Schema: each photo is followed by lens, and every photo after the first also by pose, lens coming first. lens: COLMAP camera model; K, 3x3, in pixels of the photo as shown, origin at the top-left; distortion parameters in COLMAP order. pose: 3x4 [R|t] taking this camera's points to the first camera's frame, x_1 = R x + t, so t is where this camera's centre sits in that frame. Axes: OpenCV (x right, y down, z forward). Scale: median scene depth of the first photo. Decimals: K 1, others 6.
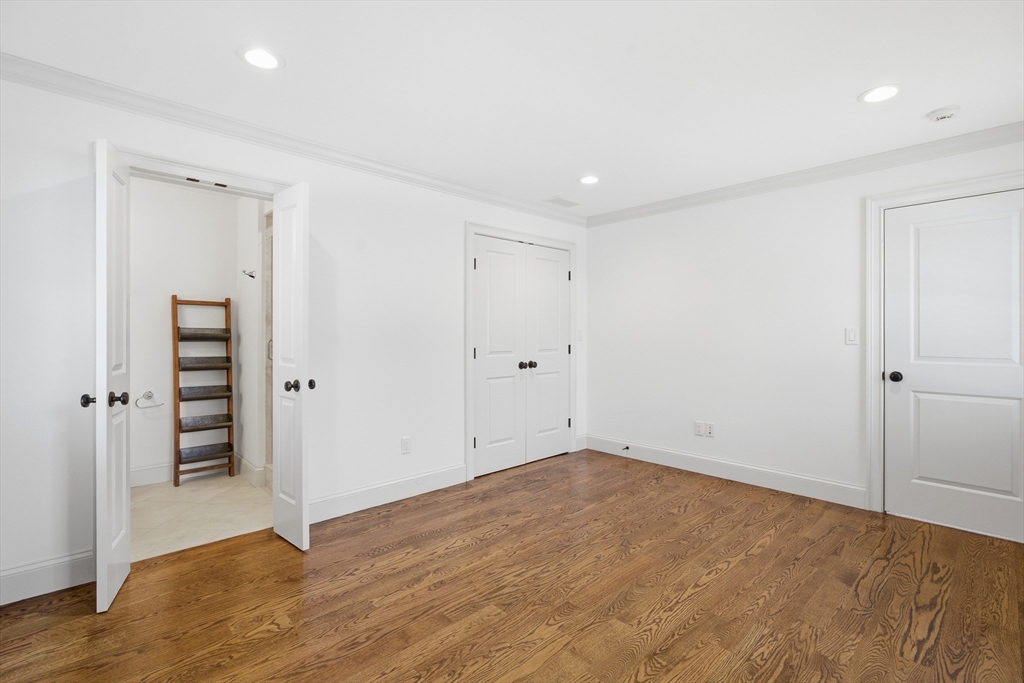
lens RADIAL K [[459.0, 0, 510.0], [0, 459.0, 342.0], [0, 0, 1]] dist [-0.006036, 0.000759]
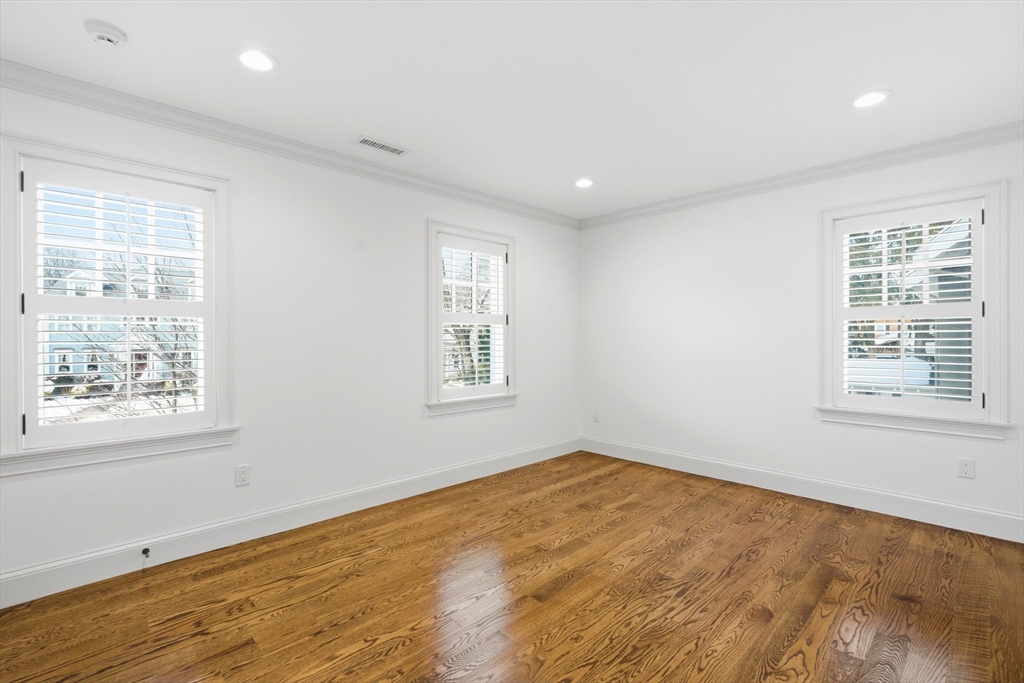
lens RADIAL K [[459.0, 0, 510.0], [0, 459.0, 342.0], [0, 0, 1]] dist [-0.006036, 0.000759]
pose [[-0.999922, 0.000395, -0.012507, 0.350615], [0.000028, 0.999571, 0.029292, -0.032440], [0.012513, 0.029289, -0.999493, 1.927156]]
